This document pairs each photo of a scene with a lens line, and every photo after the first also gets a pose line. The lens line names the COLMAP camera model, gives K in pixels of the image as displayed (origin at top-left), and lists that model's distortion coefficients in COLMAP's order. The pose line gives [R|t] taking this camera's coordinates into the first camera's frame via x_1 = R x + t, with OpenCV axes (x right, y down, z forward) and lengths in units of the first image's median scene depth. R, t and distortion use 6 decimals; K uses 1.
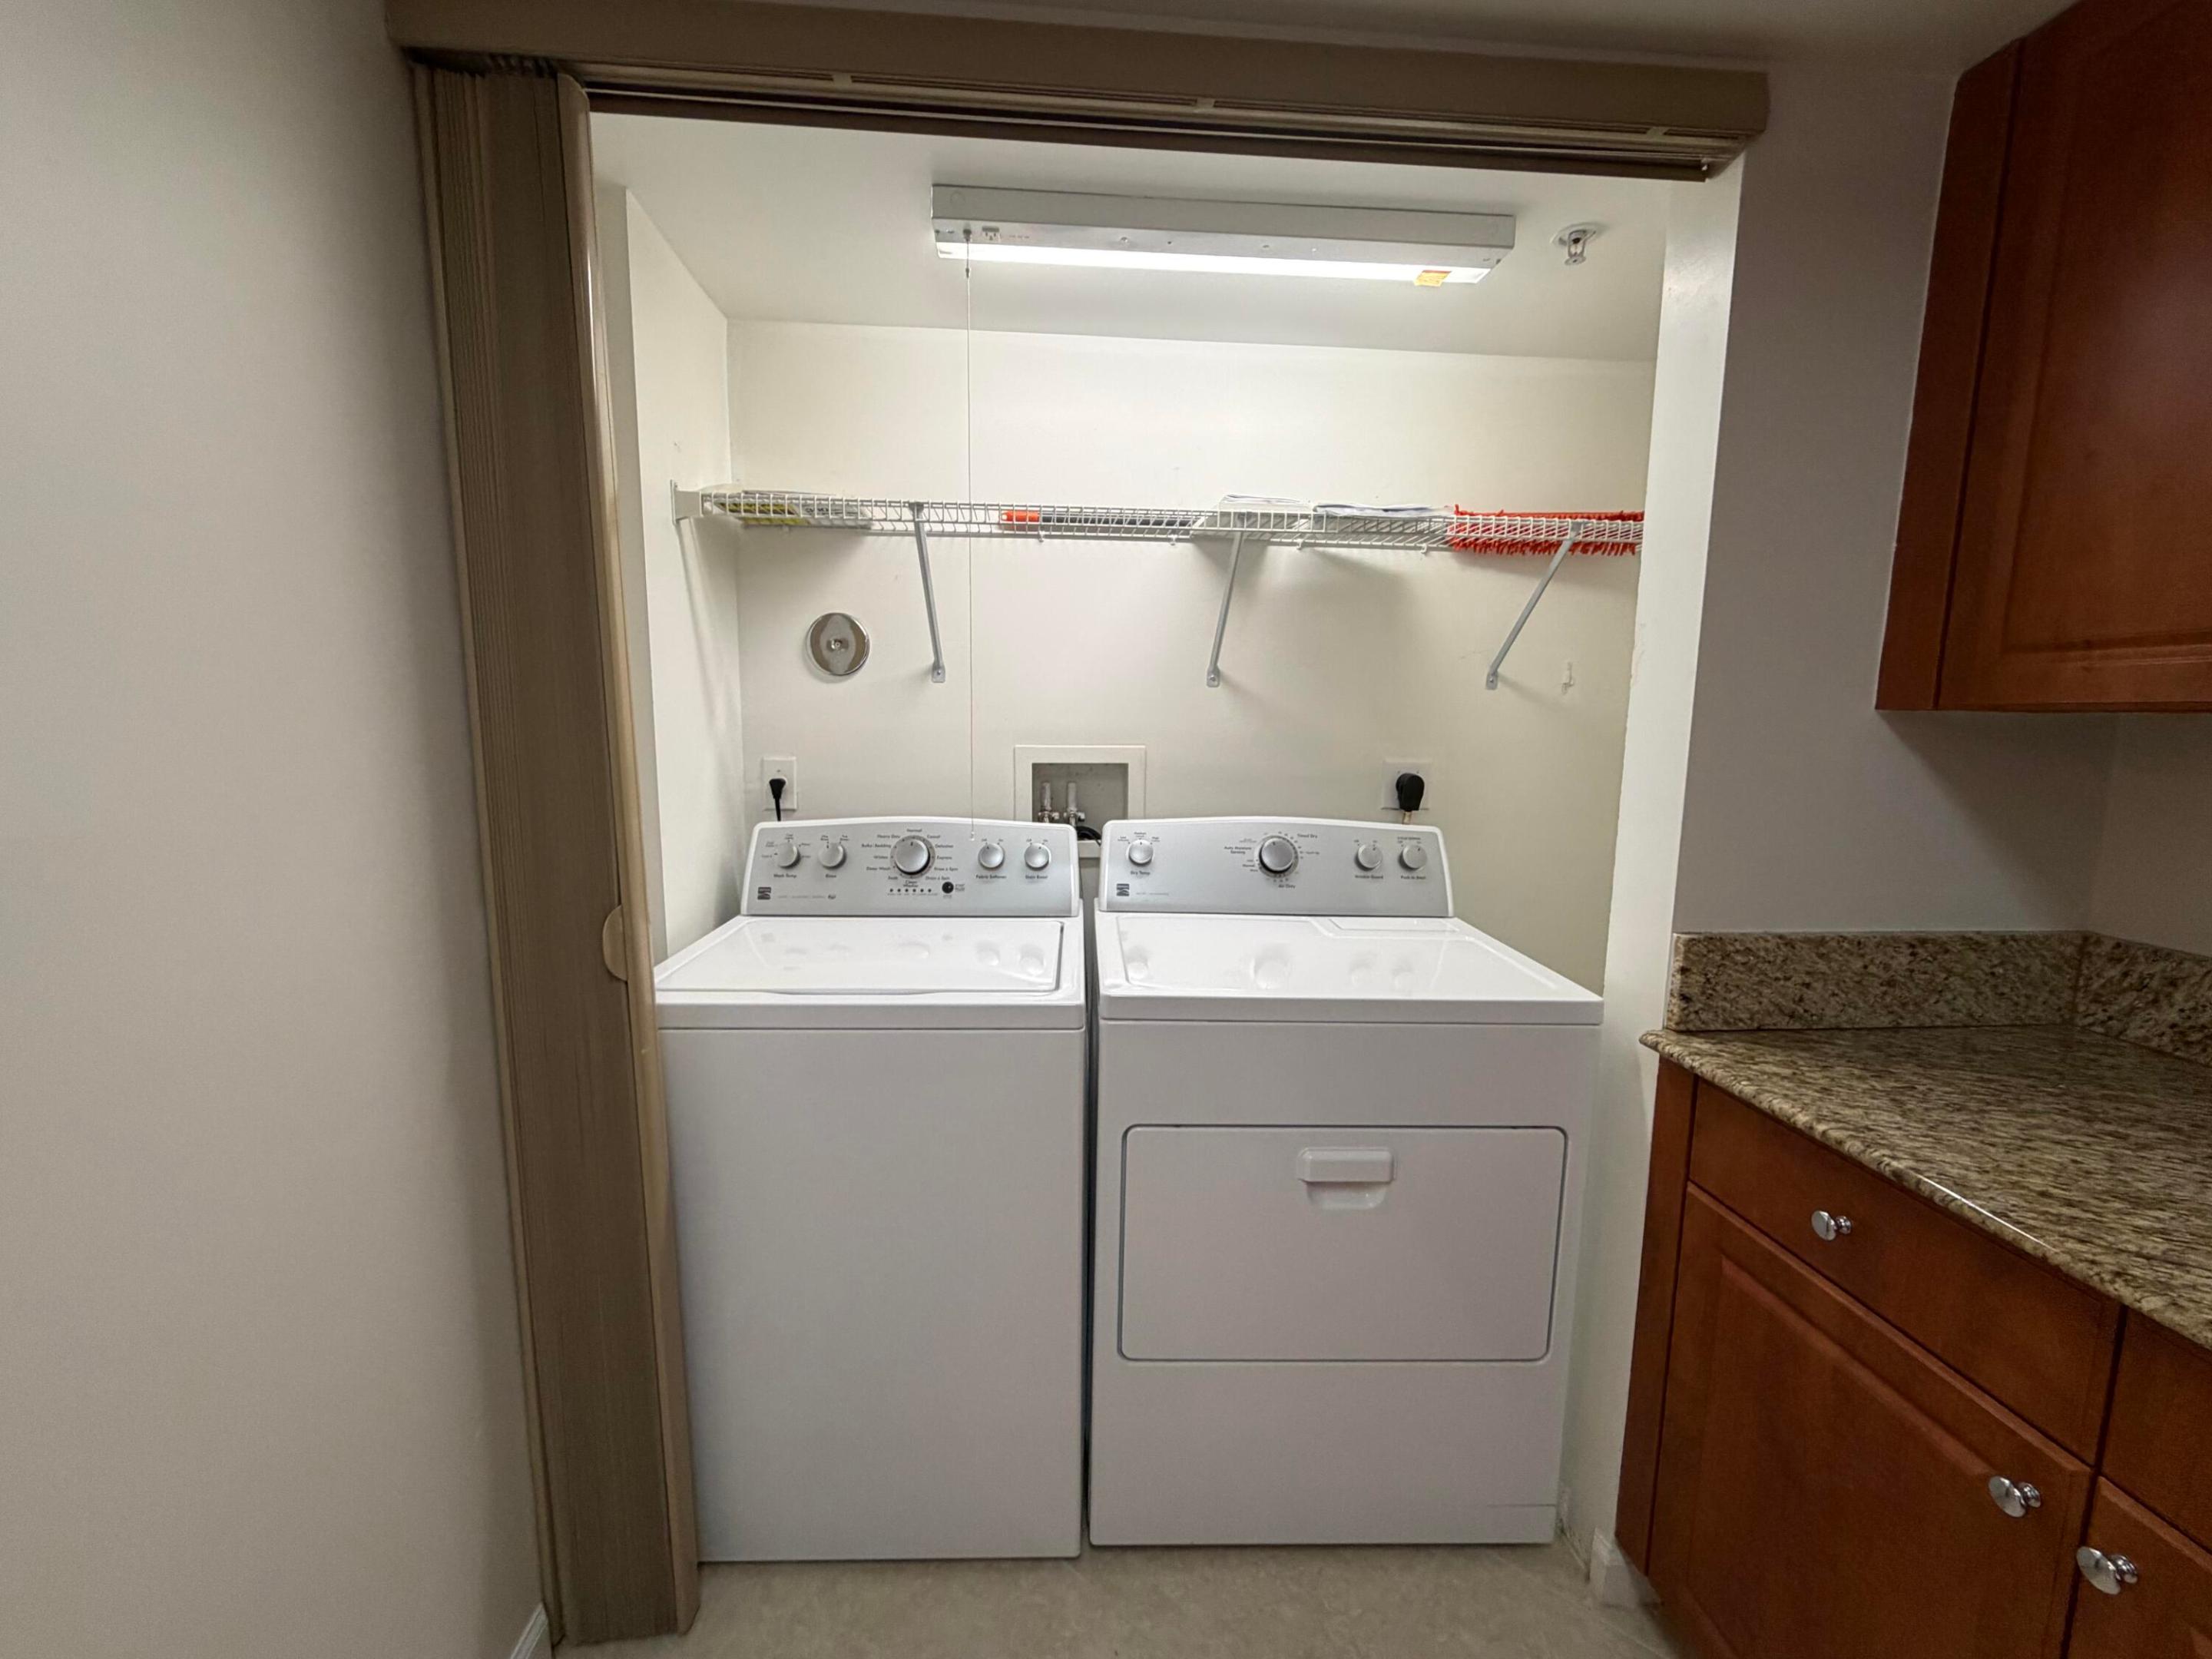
lens RADIAL K [[882.2, 0, 1105.6], [0, 882.2, 823.4], [0, 0, 1]] dist [0.000401, 0.000187]
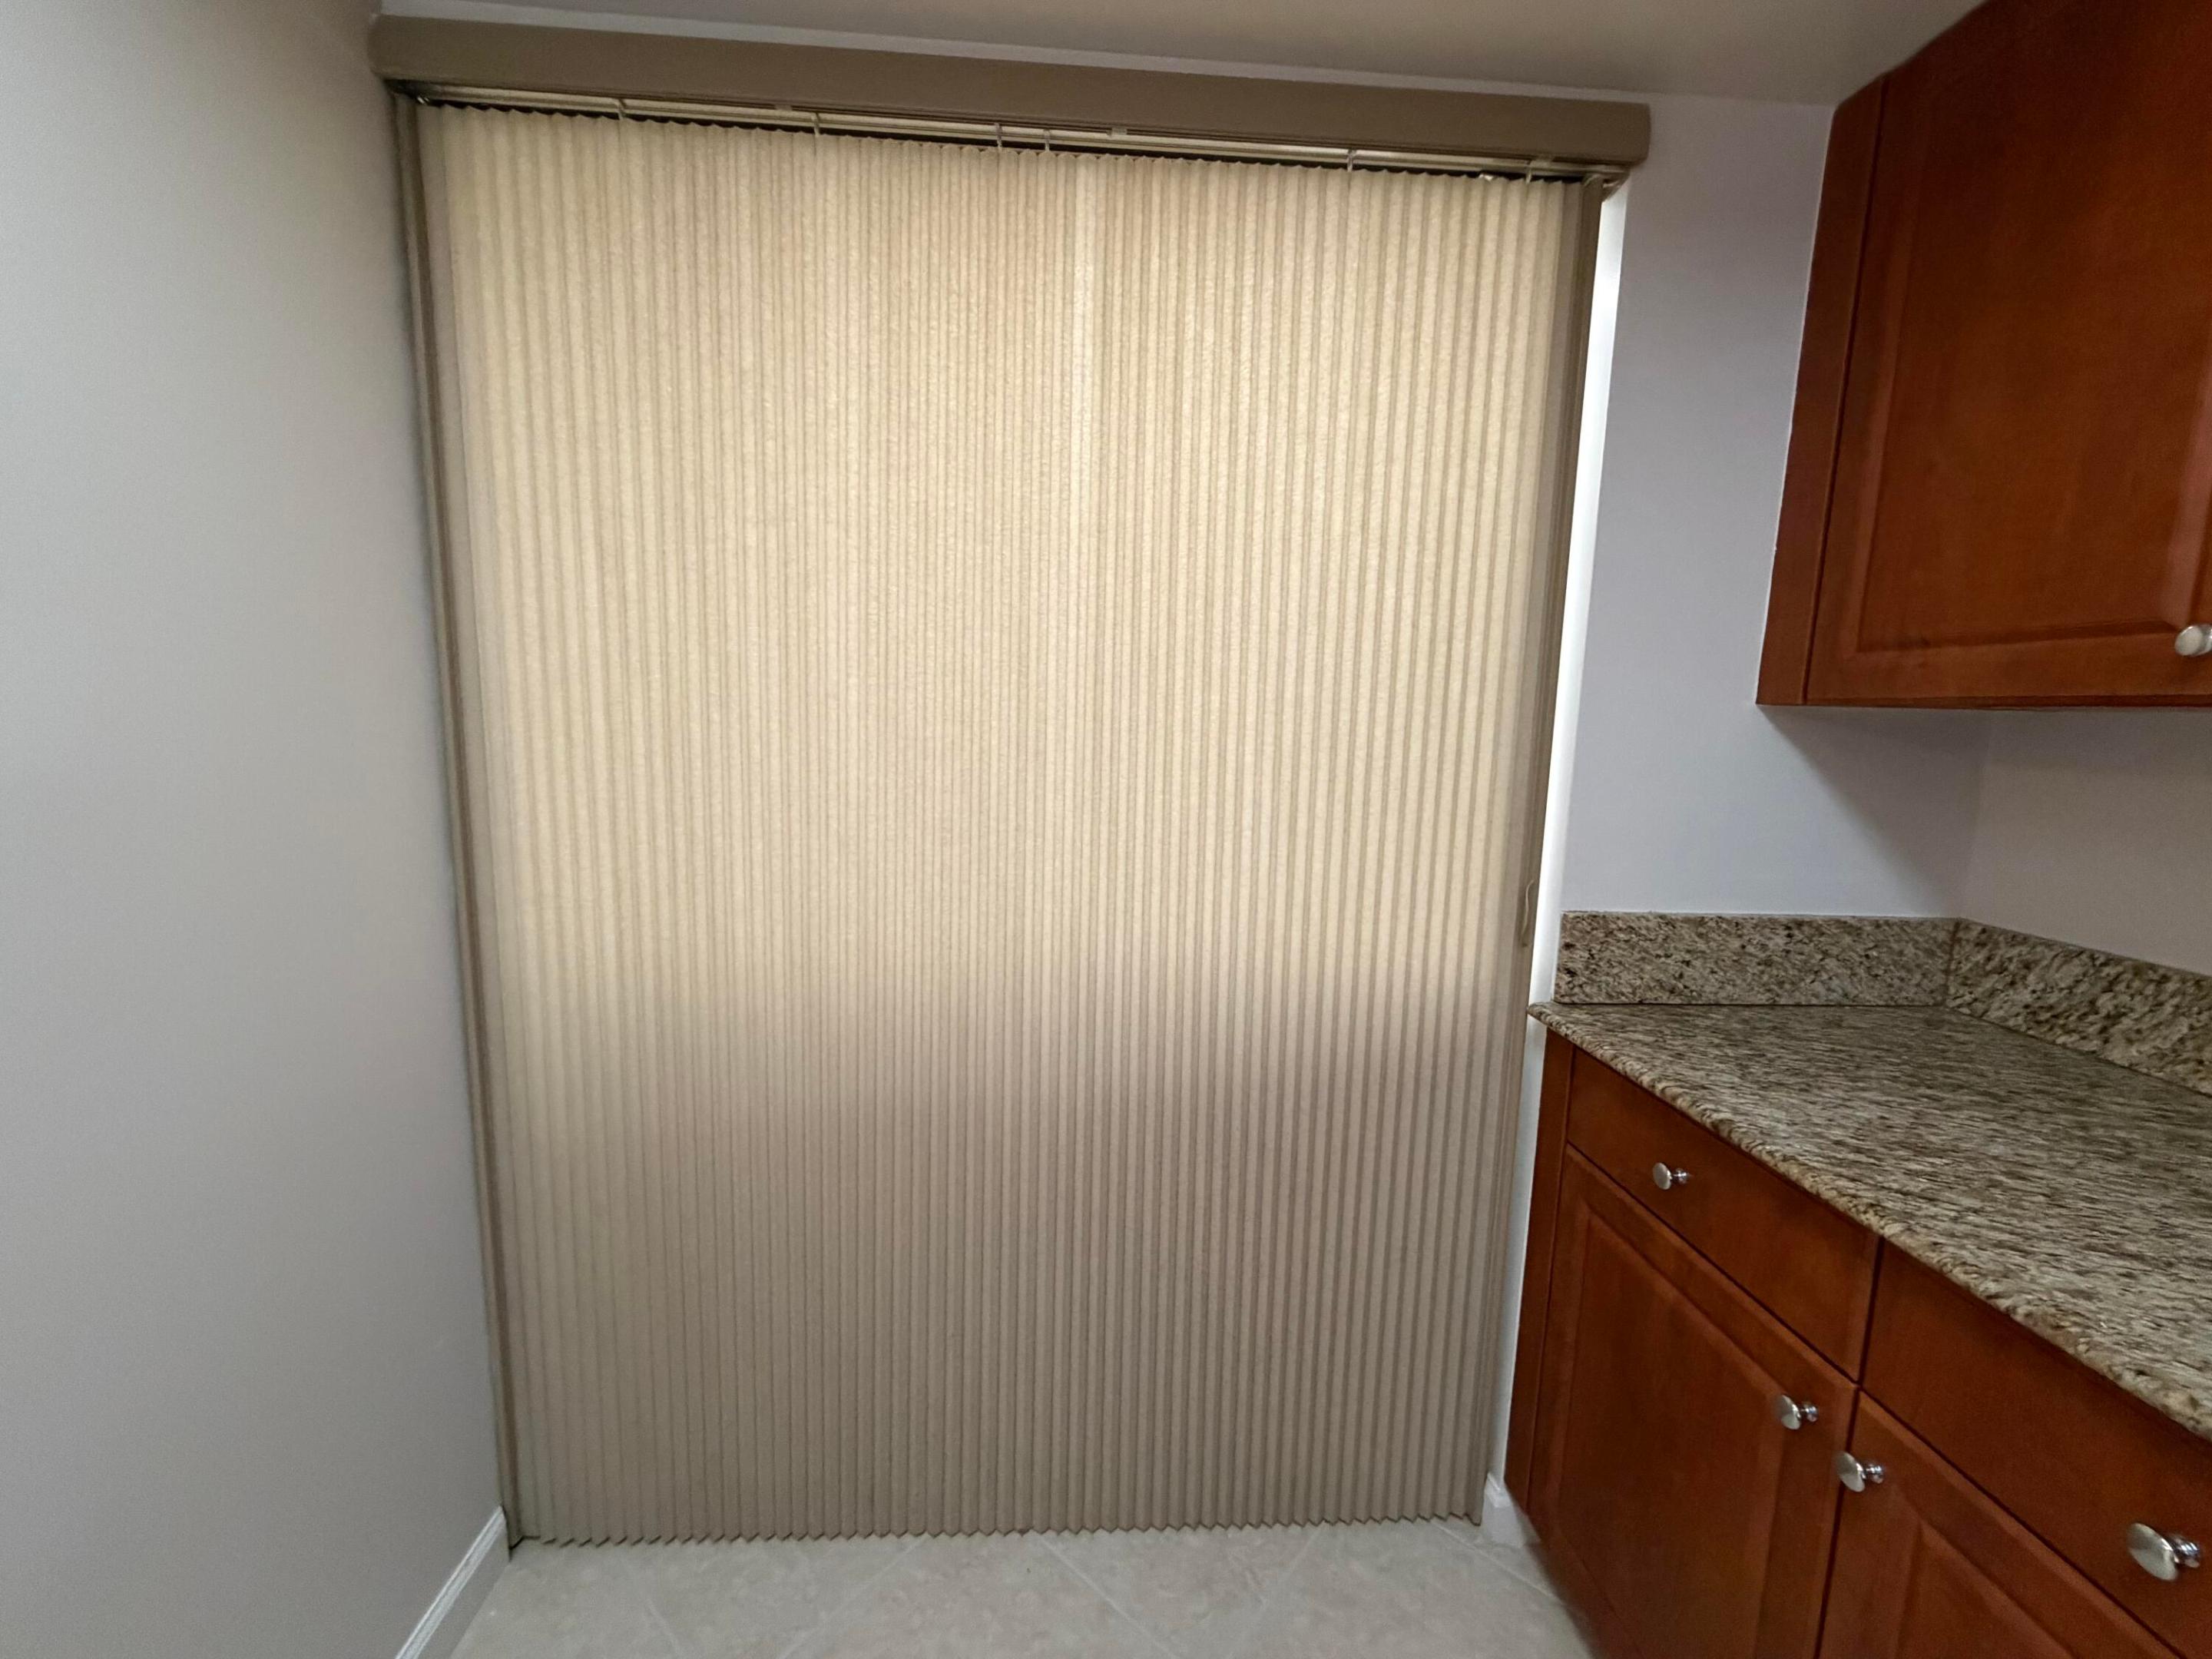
lens RADIAL K [[882.2, 0, 1105.6], [0, 882.2, 823.4], [0, 0, 1]] dist [0.000401, 0.000187]
pose [[0.999681, 0.018586, -0.017091, 0.117959], [-0.018522, 0.999821, 0.003939, 0.026061], [0.017161, -0.003621, 0.999846, -0.077190]]
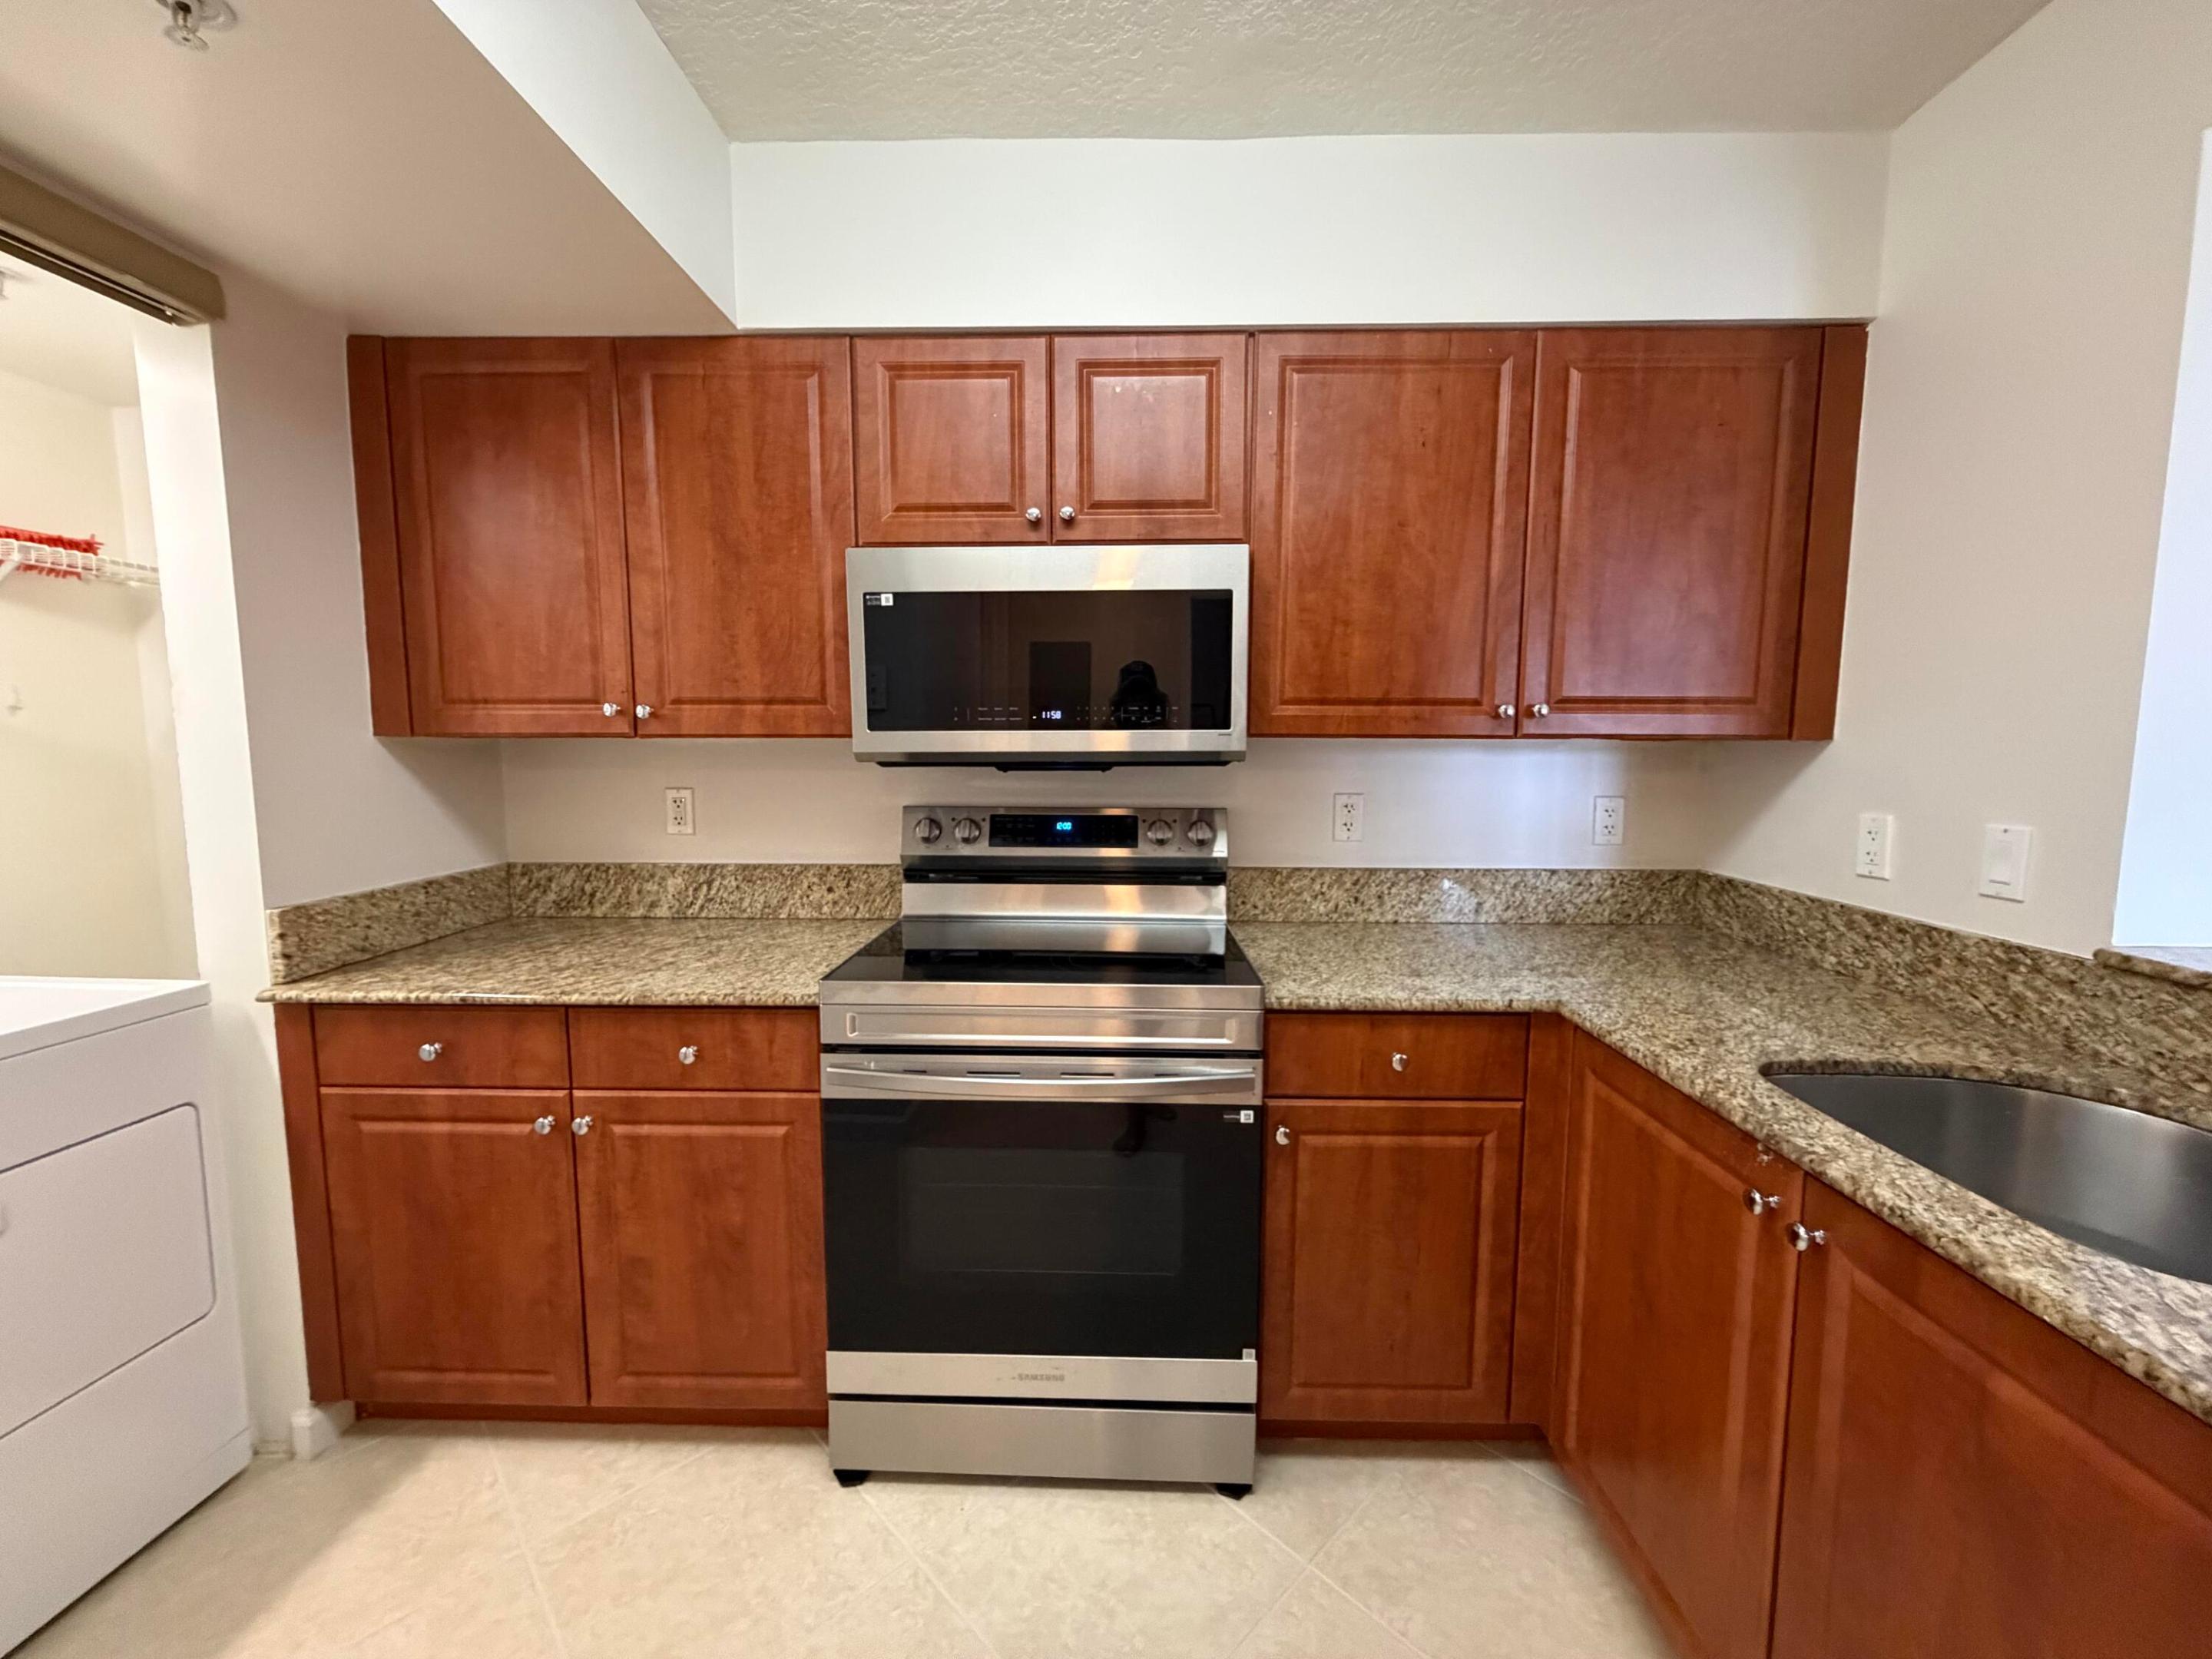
lens RADIAL K [[881.0, 0, 1101.9], [0, 881.0, 826.8], [0, 0, 1]] dist [-0.003273, -0.000232]
pose [[0.095864, -0.110278, 0.989267, -0.524778], [0.123721, 0.987457, 0.098087, 0.030927], [-0.987676, 0.112990, 0.108305, -0.380573]]
